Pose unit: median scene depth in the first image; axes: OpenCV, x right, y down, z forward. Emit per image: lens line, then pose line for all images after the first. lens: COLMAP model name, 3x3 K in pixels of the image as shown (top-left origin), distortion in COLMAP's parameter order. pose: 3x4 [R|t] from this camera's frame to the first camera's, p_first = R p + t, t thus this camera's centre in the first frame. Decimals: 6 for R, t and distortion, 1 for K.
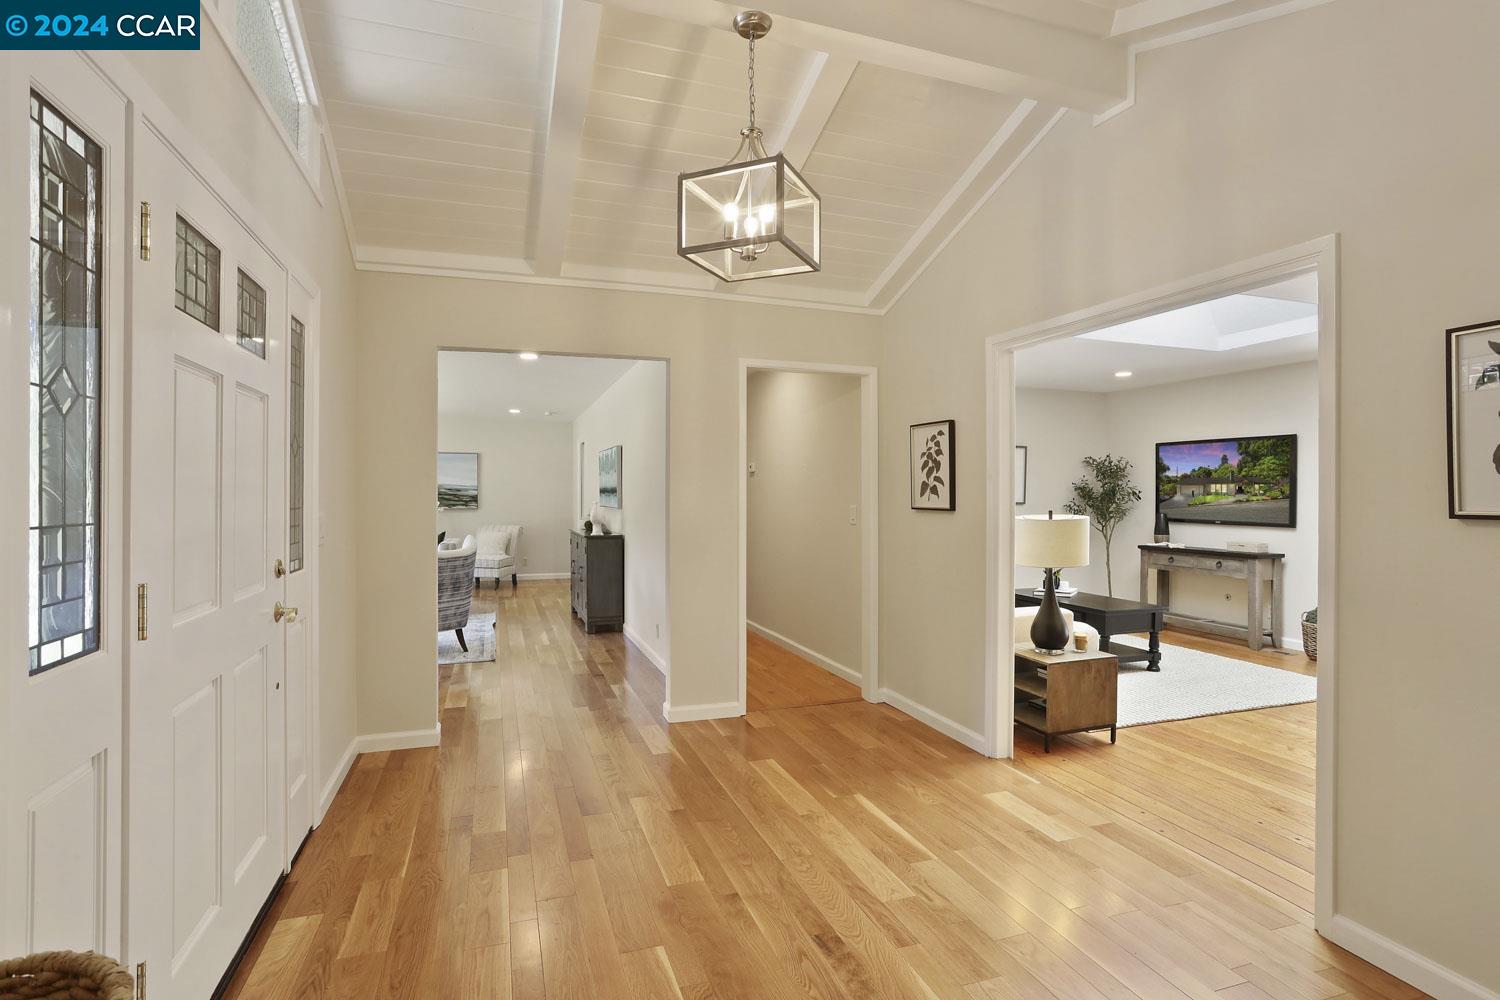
lens RADIAL K [[732.7, 0, 731.5], [0, 732.7, 492.6], [0, 0, 1]] dist [-0.039675, 0.005018]
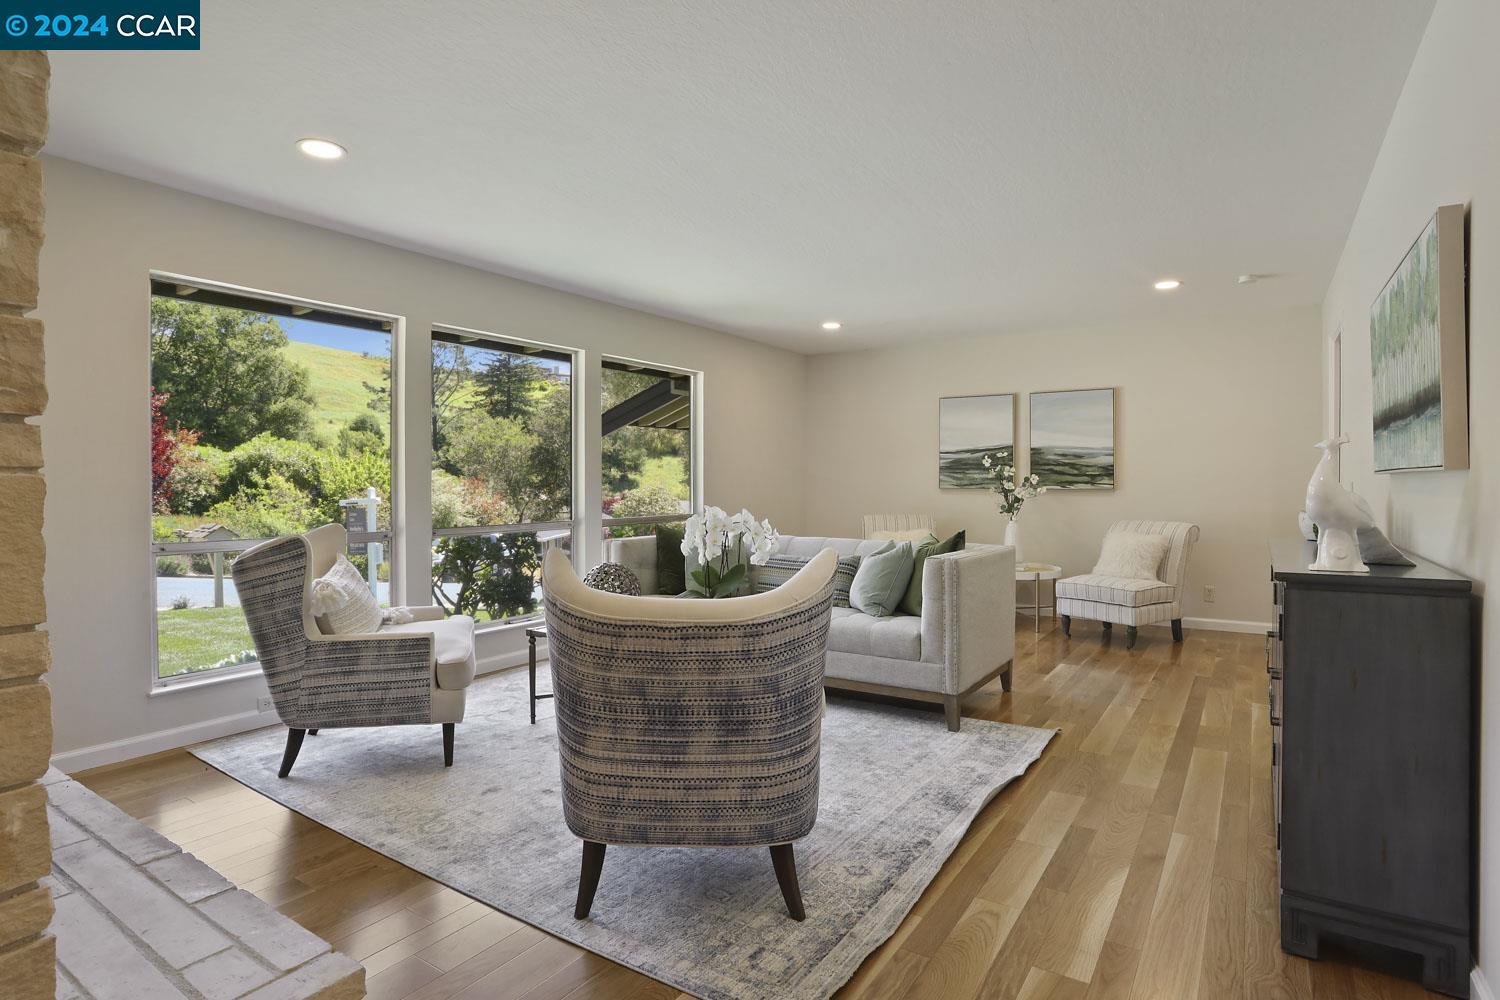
lens RADIAL K [[779.1, 0, 746.7], [0, 779.1, 492.2], [0, 0, 1]] dist [-0.042805, 0.000821]
pose [[0.624078, 0.003135, -0.781356, -0.071471], [0.005830, 0.999945, 0.008668, 0.018656], [0.781340, -0.009965, 0.624026, 0.448240]]
